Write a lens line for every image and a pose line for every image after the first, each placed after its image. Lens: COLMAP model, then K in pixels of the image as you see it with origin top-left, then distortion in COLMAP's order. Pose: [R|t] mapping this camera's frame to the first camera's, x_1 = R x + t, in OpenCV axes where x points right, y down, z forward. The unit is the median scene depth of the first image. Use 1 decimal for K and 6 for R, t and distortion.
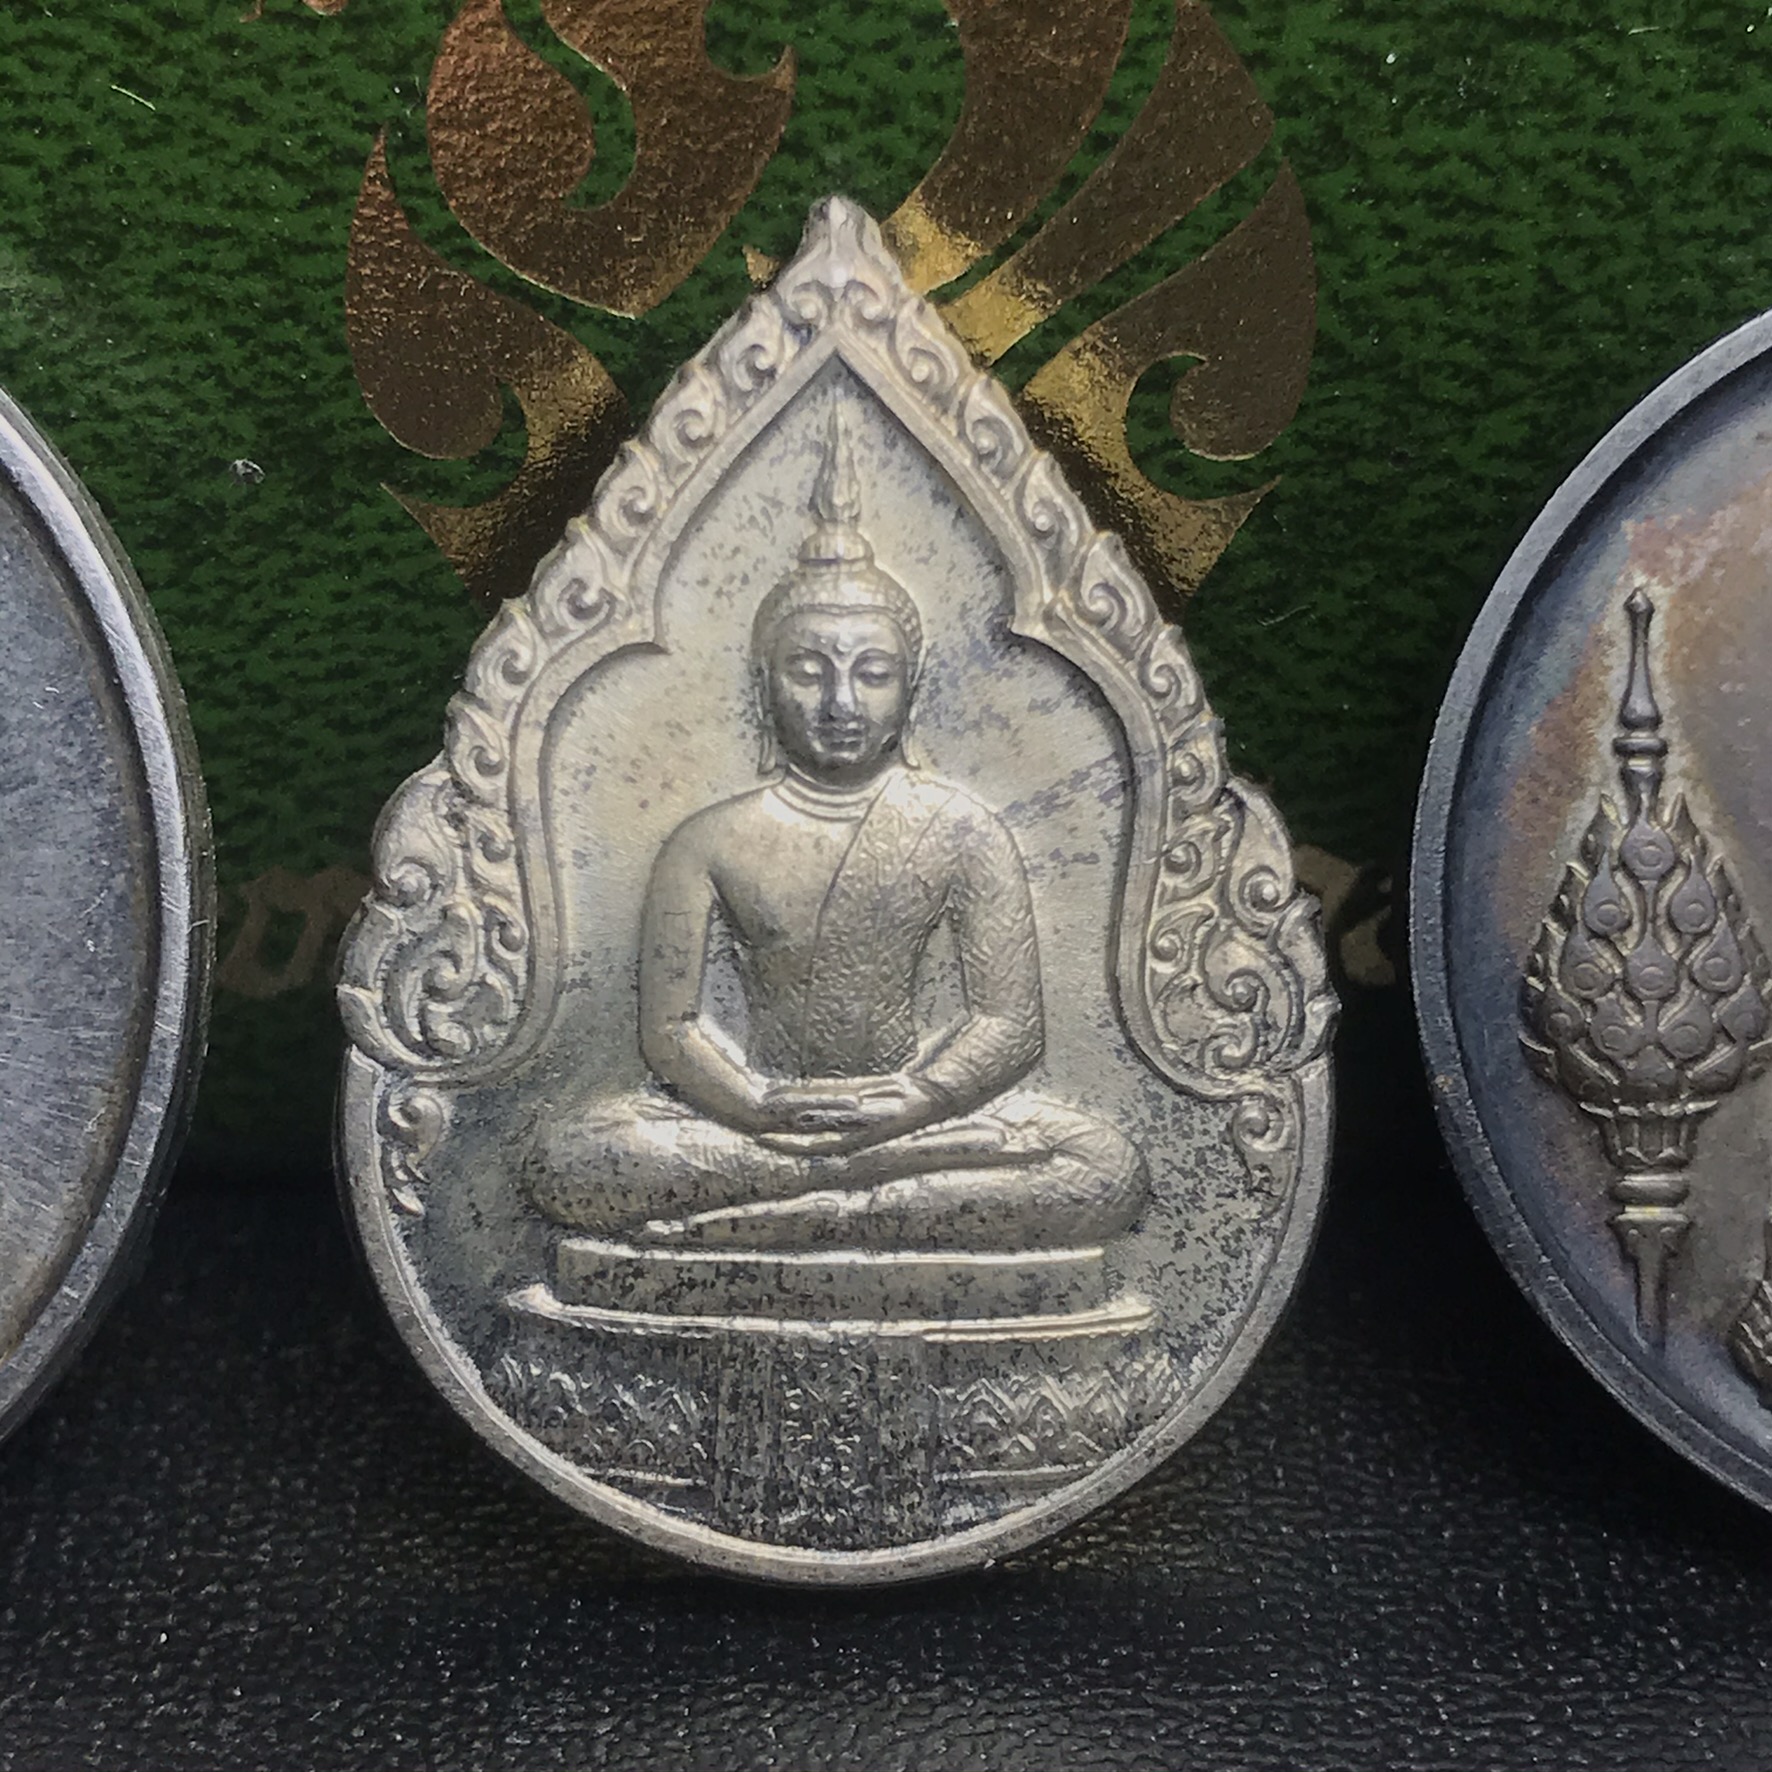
lens RADIAL K [[4184.0, 0, 910.8], [0, 4184.0, 846.8], [0, 0, 1]] dist [0.161209, 0.000000]
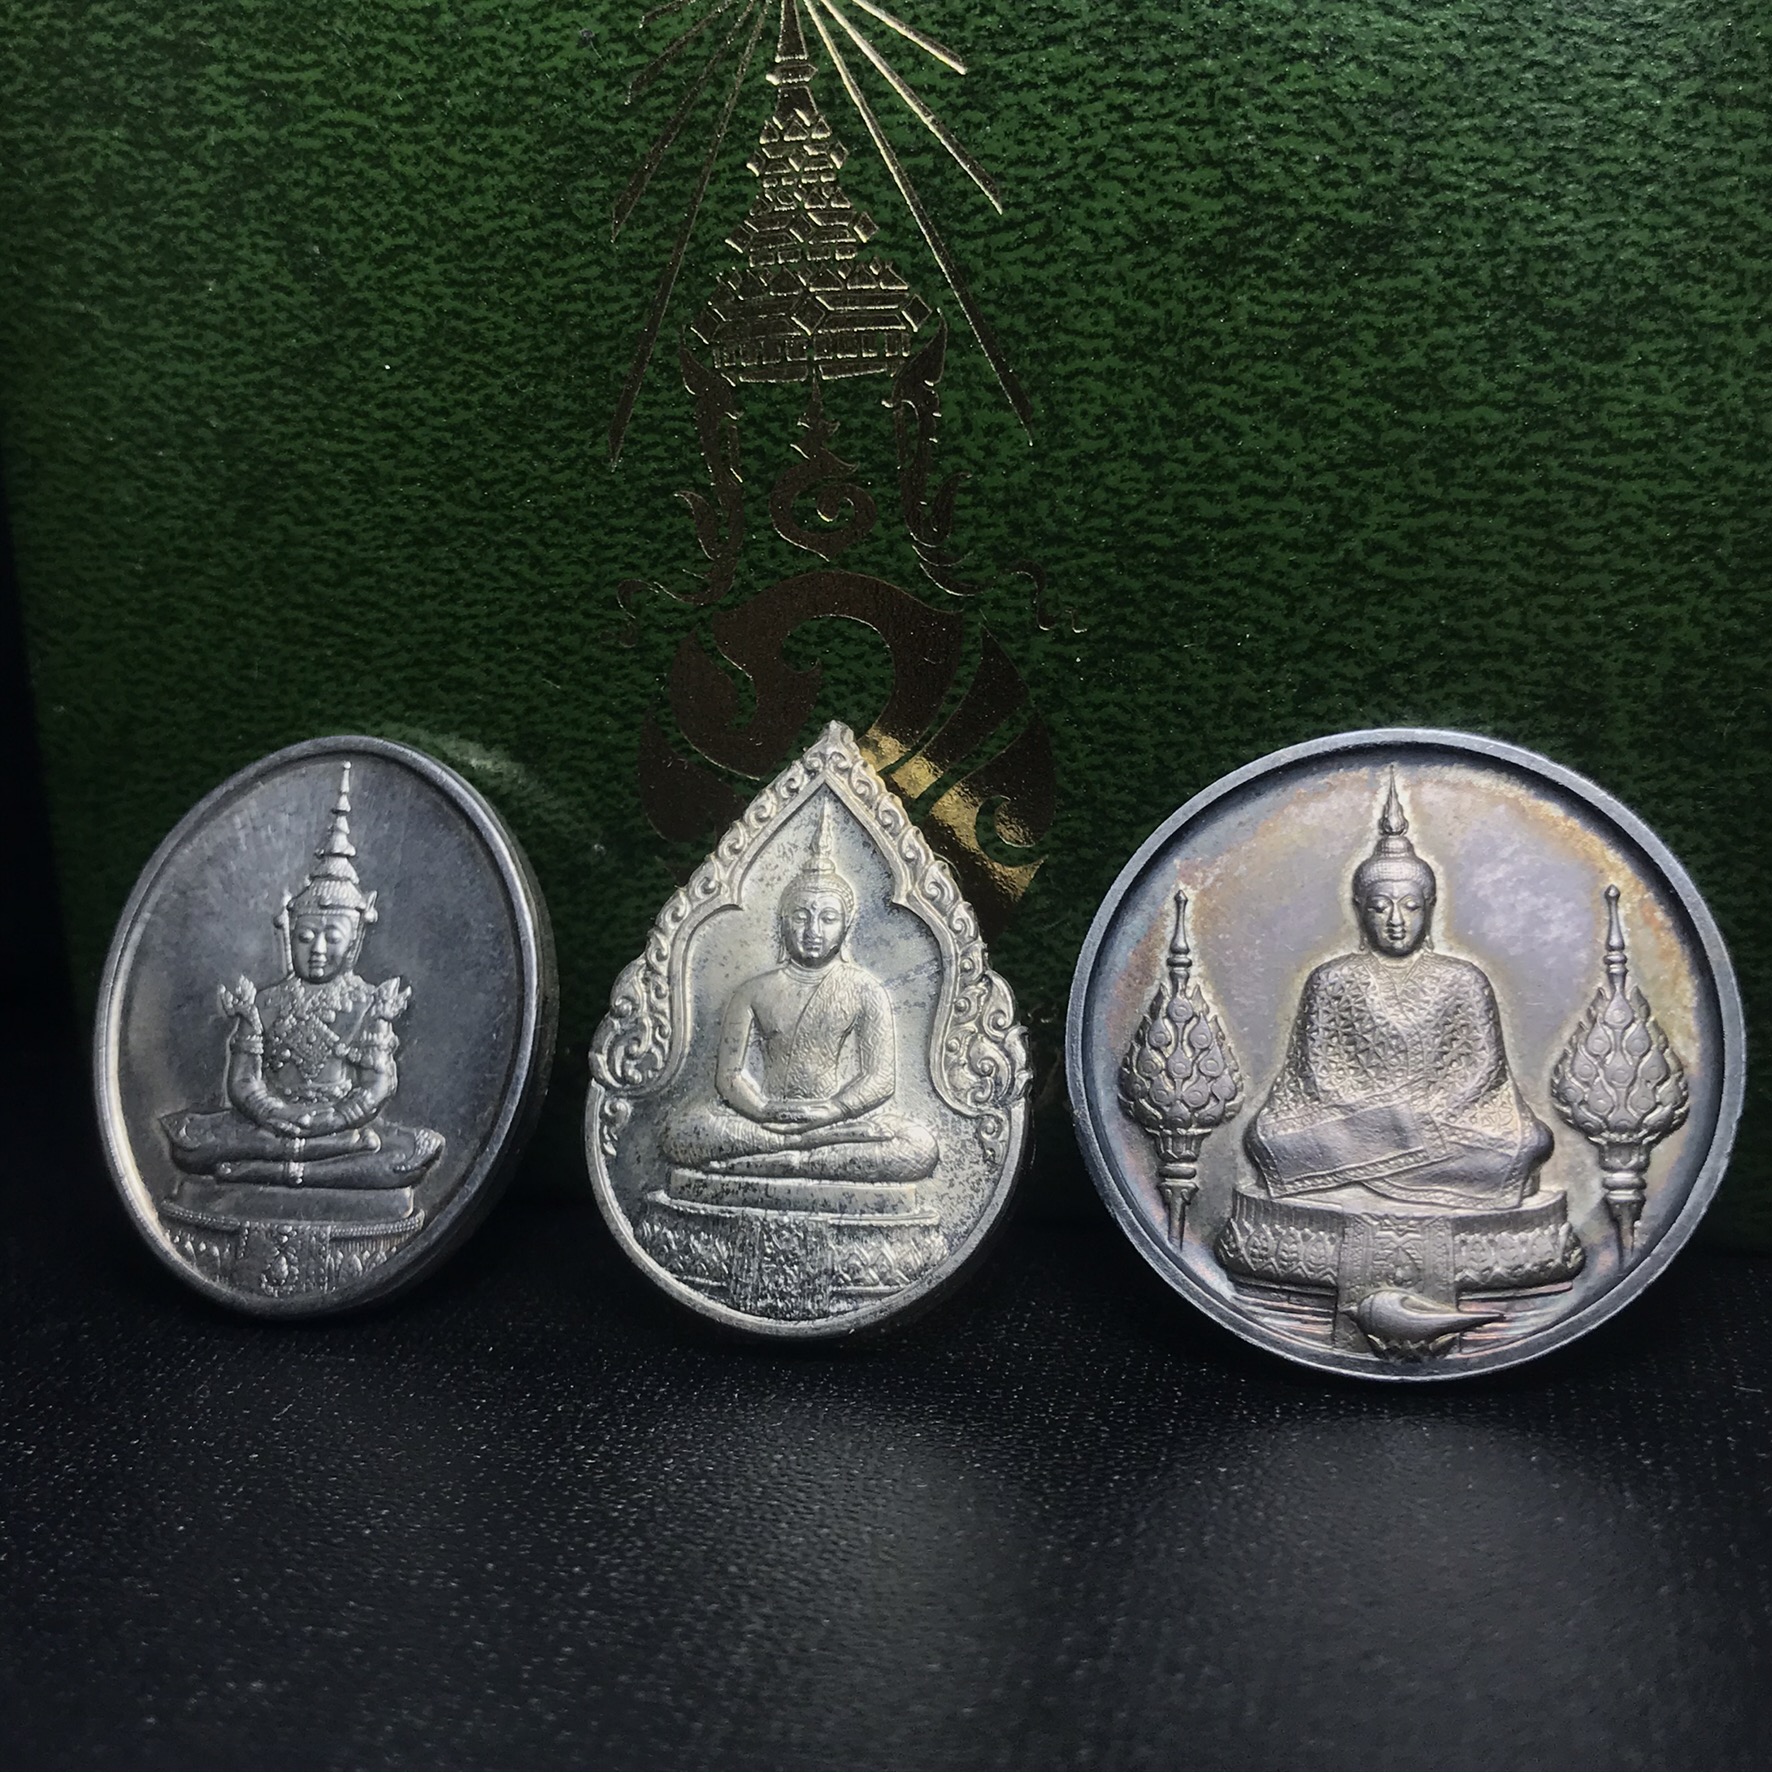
lens RADIAL K [[2367.3, 0, 874.0], [0, 2367.3, 878.0], [0, 0, 1]] dist [0.059268, 0.000000]
pose [[0.967036, 0.006649, -0.254553, 0.328921], [-0.070280, 0.967800, -0.241710, 0.235754], [0.244750, 0.251632, 0.936365, -0.171807]]
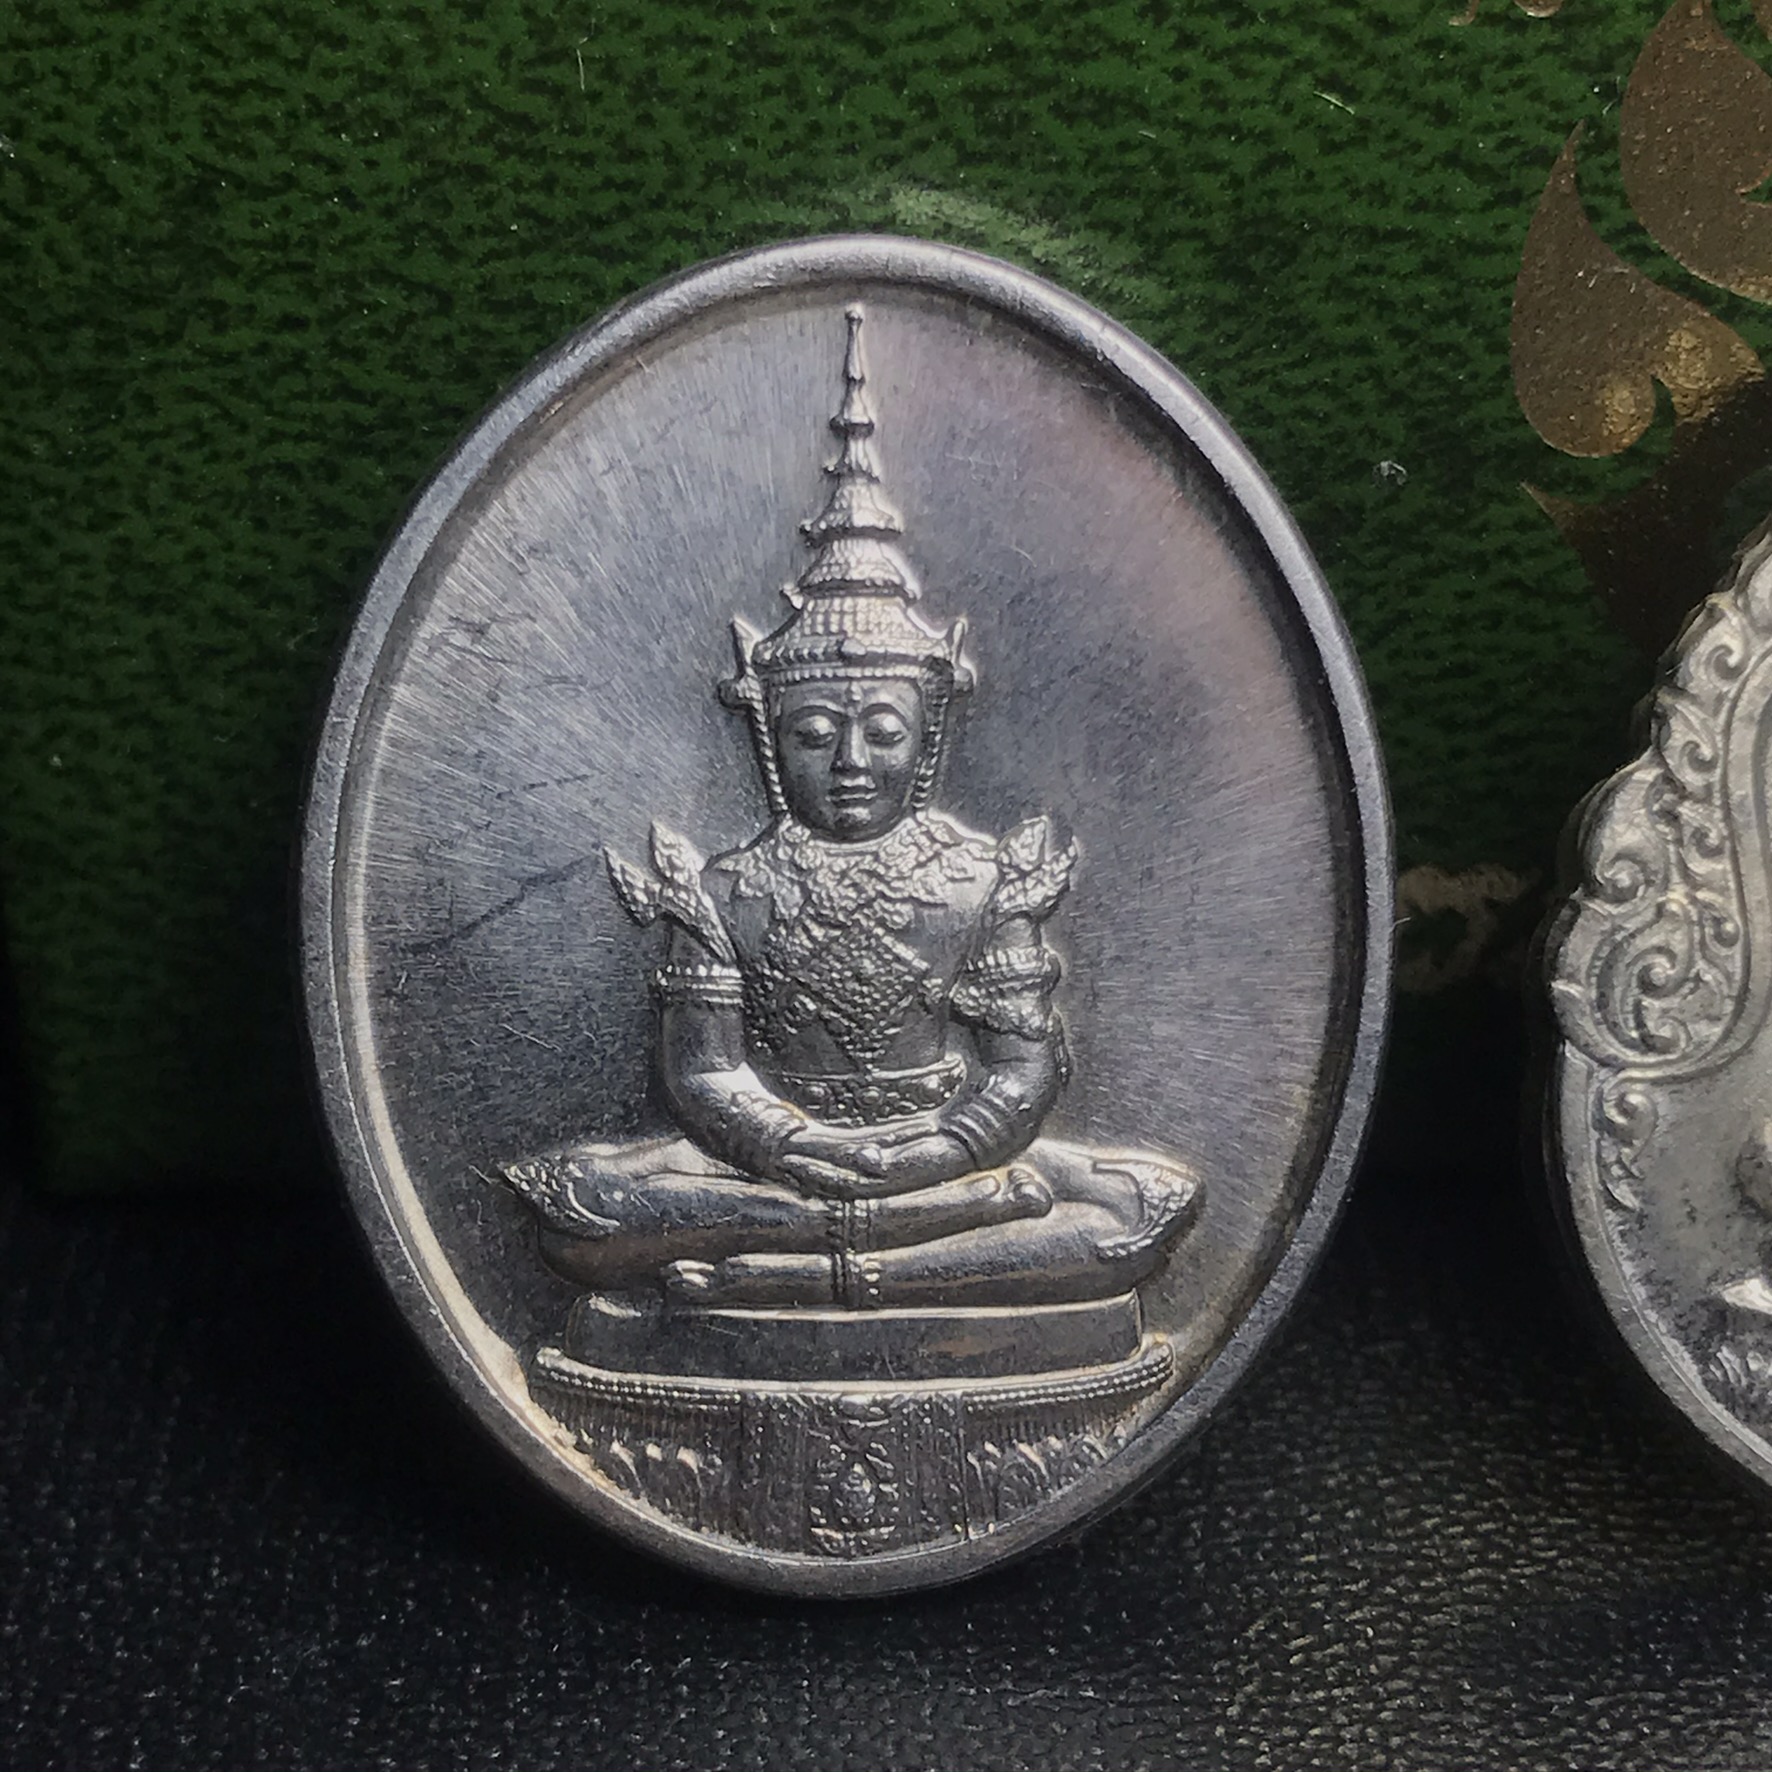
lens RADIAL K [[4184.0, 0, 883.1], [0, 4184.0, 875.7], [0, 0, 1]] dist [0.161209, 0.000000]
pose [[0.999941, -0.008616, 0.006613, -0.299092], [0.008584, 0.999951, 0.004961, 0.001172], [-0.006655, -0.004904, 0.999966, -0.005445]]
